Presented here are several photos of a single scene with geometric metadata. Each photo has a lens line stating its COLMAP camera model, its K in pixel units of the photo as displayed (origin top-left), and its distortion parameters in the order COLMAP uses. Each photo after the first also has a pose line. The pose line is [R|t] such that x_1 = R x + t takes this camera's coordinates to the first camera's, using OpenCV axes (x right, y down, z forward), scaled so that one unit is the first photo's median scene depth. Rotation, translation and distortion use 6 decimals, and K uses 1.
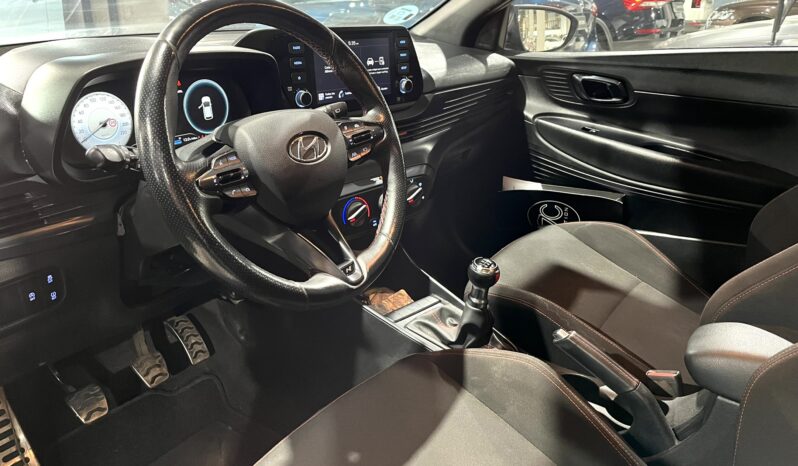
lens RADIAL K [[612.8, 0, 395.1], [0, 612.8, 206.2], [0, 0, 1]] dist [0.050649, -0.079101]
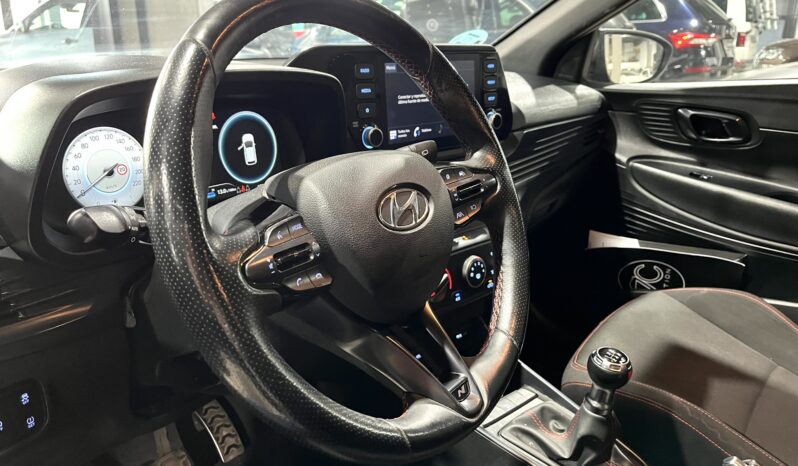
lens RADIAL K [[612.8, 0, 390.4], [0, 612.8, 234.2], [0, 0, 1]] dist [0.050649, -0.079101]
pose [[0.998676, 0.005225, -0.051174, -0.074011], [-0.006449, 0.999696, -0.023784, -0.030736], [0.051034, 0.024083, 0.998407, 0.205311]]
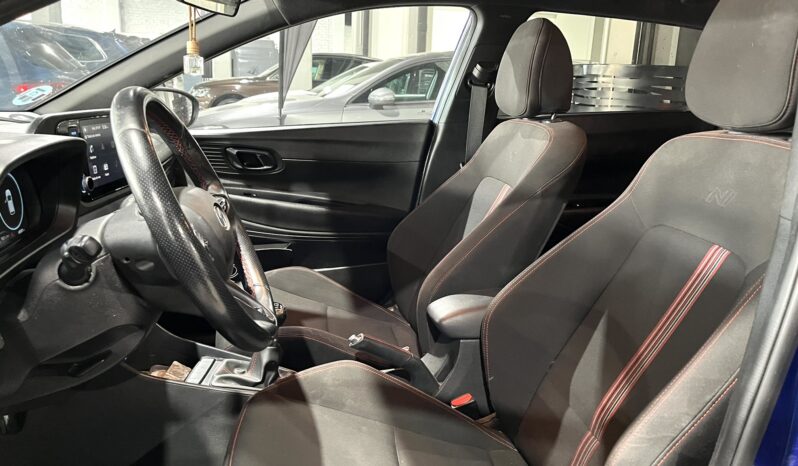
lens RADIAL K [[612.8, 0, 415.0], [0, 612.8, 240.3], [0, 0, 1]] dist [0.050649, -0.079101]
pose [[0.674717, -0.160354, 0.720447, -0.440581], [0.204865, 0.978447, 0.025917, -0.005963], [-0.709075, 0.130108, 0.693026, -0.027916]]
